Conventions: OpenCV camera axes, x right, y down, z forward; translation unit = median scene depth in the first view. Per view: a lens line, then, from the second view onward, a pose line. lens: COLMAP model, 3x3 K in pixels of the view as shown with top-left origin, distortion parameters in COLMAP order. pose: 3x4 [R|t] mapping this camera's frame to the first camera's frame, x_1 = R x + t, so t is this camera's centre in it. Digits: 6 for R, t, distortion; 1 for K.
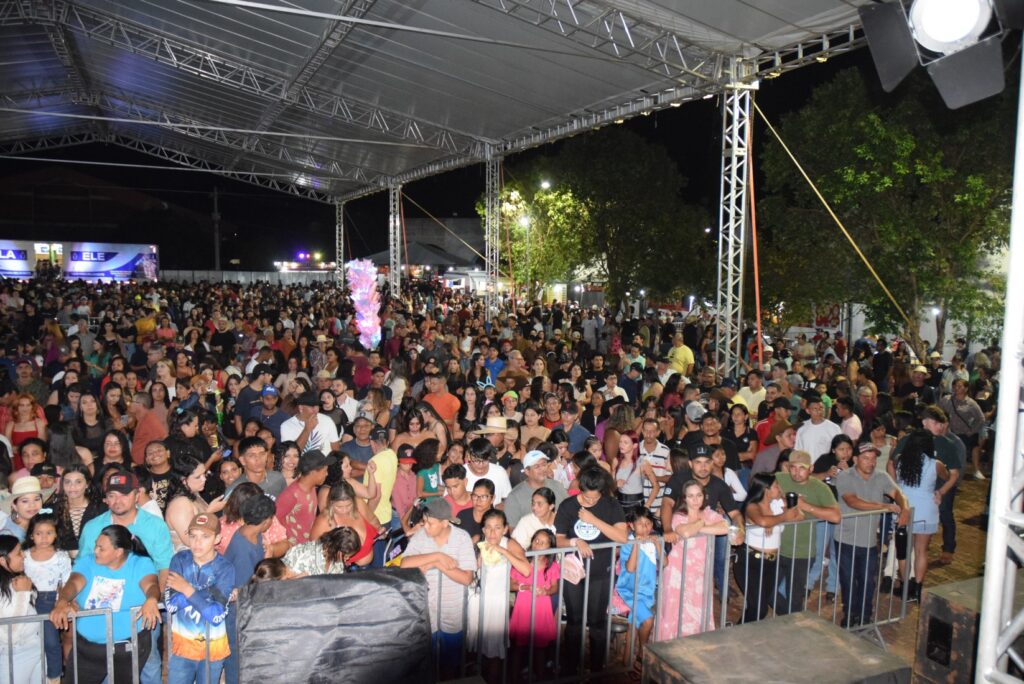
lens RADIAL K [[793.8, 0, 517.5], [0, 793.8, 355.6], [0, 0, 1]] dist [-0.029426, 0.019952]
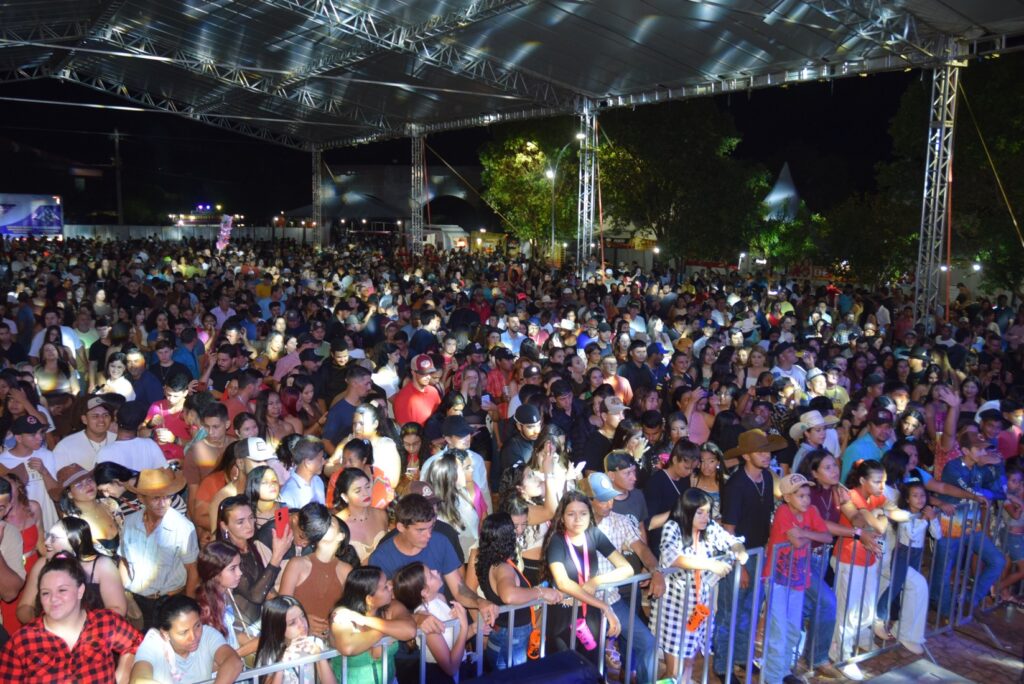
lens RADIAL K [[898.8, 0, 512.0], [0, 898.8, 342.0], [0, 0, 1]] dist [-0.063208, 0.098875]
pose [[0.988698, -0.020706, 0.148483, -0.380282], [0.016626, 0.999451, 0.028669, -0.002525], [-0.148995, -0.025877, 0.988499, -0.096335]]
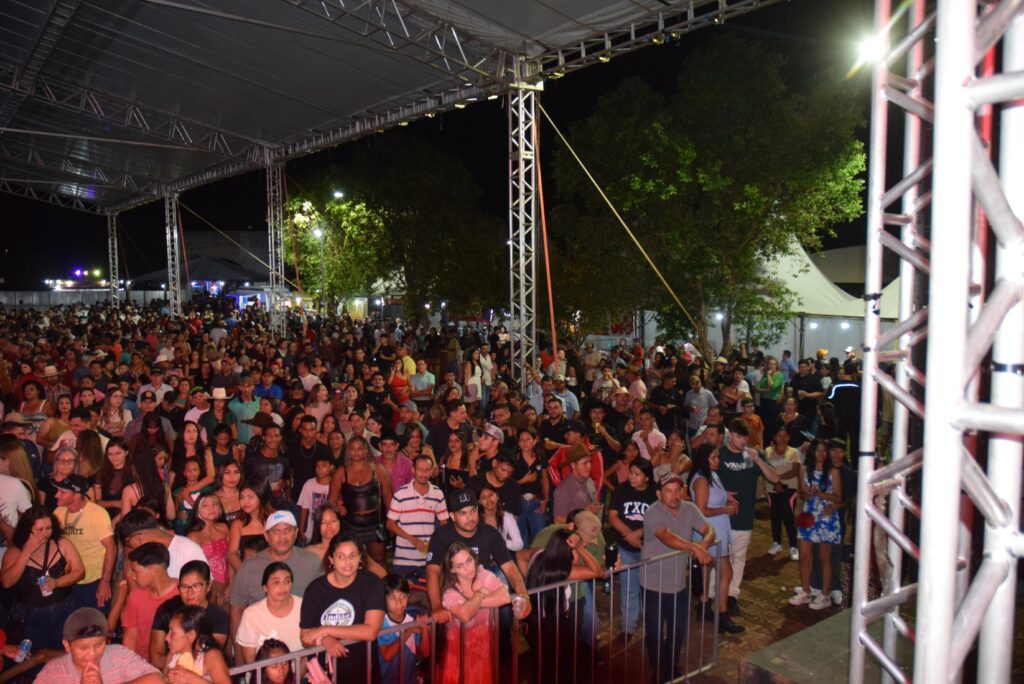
lens RADIAL K [[779.3, 0, 515.6], [0, 779.3, 350.9], [0, 0, 1]] dist [-0.036849, 0.027350]
pose [[0.971638, -0.035545, 0.233788, 0.031438], [0.040308, 0.999065, -0.015626, -0.006635], [-0.233015, 0.024606, 0.972162, 0.077102]]
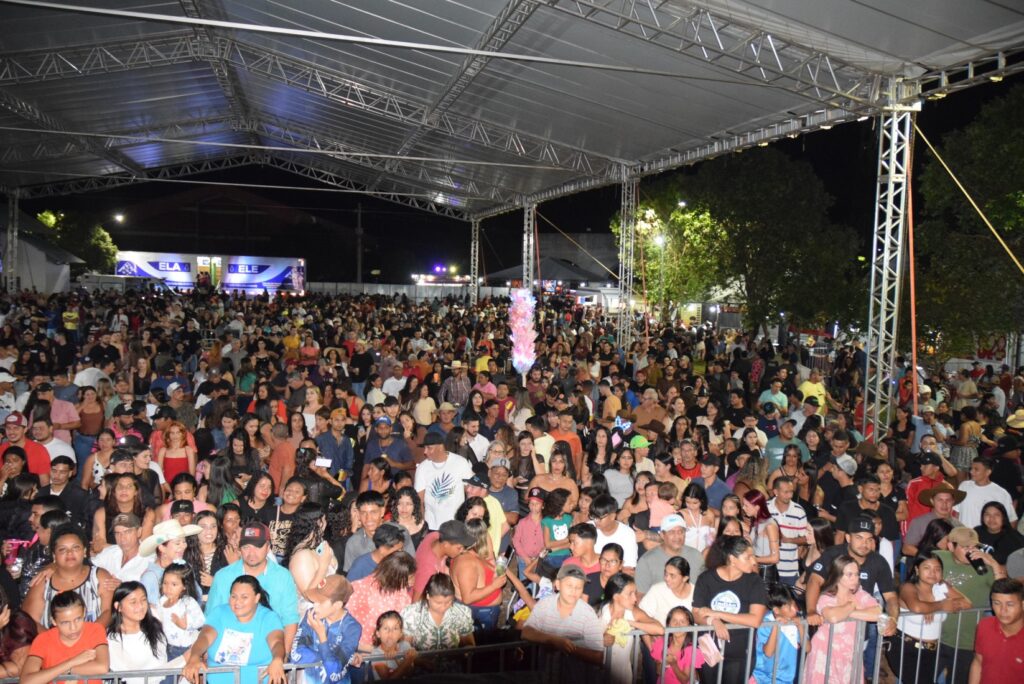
lens RADIAL K [[793.8, 0, 517.5], [0, 793.8, 355.6], [0, 0, 1]] dist [-0.029426, 0.019952]
pose [[0.986315, 0.027074, -0.162635, -0.002229], [-0.029423, 0.999494, -0.012057, -0.019178], [0.162227, 0.016678, 0.986613, 0.013219]]
